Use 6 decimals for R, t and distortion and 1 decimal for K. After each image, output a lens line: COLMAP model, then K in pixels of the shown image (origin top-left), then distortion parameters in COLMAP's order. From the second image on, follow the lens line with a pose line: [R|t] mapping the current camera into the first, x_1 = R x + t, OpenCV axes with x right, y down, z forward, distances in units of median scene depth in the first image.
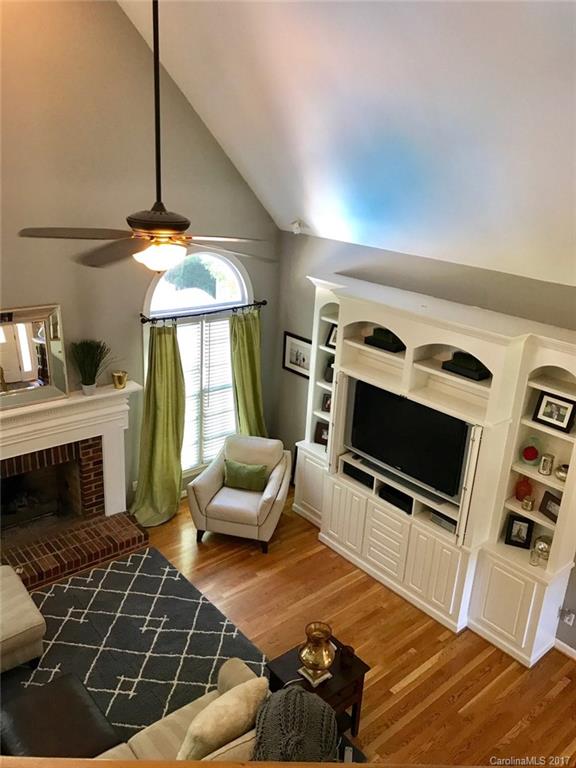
lens RADIAL K [[629.2, 0, 290.5], [0, 629.2, 379.9], [0, 0, 1]] dist [0.056659, -0.012260]
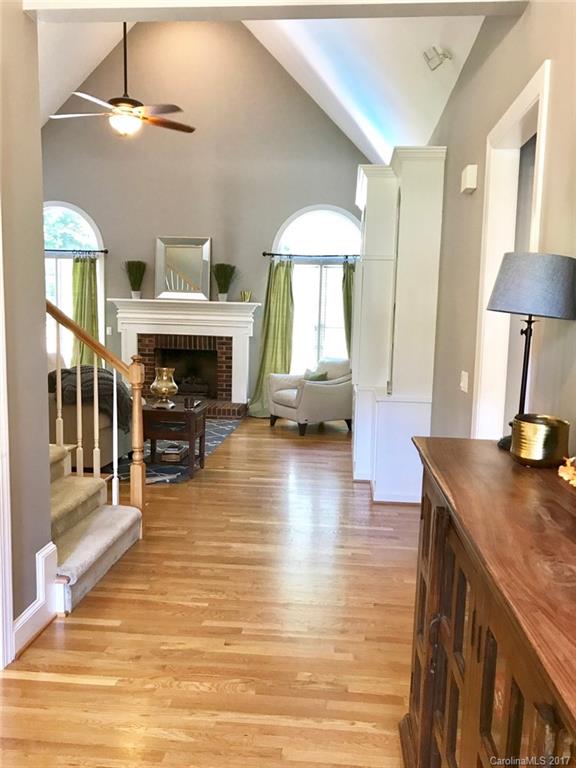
lens RADIAL K [[629.2, 0, 290.5], [0, 629.2, 379.9], [0, 0, 1]] dist [0.056659, -0.012260]
pose [[0.689469, 0.038868, -0.723272, 0.806247], [-0.237039, 0.955681, -0.174603, 0.392543], [0.684430, 0.291828, 0.668125, 0.181759]]
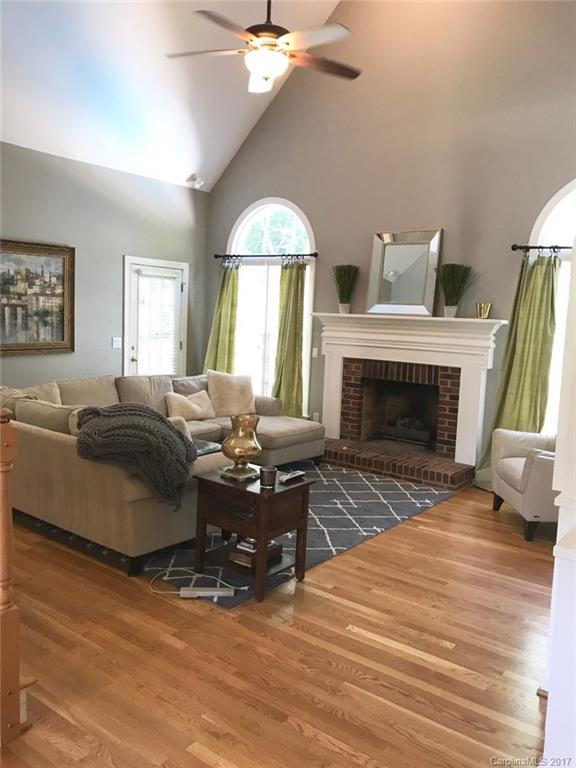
lens RADIAL K [[629.2, 0, 290.5], [0, 629.2, 379.9], [0, 0, 1]] dist [0.056659, -0.012260]
pose [[0.206785, 0.052281, -0.976989, 0.606558], [-0.367966, 0.929413, -0.028146, 0.229415], [0.906555, 0.365319, 0.211426, 0.559564]]
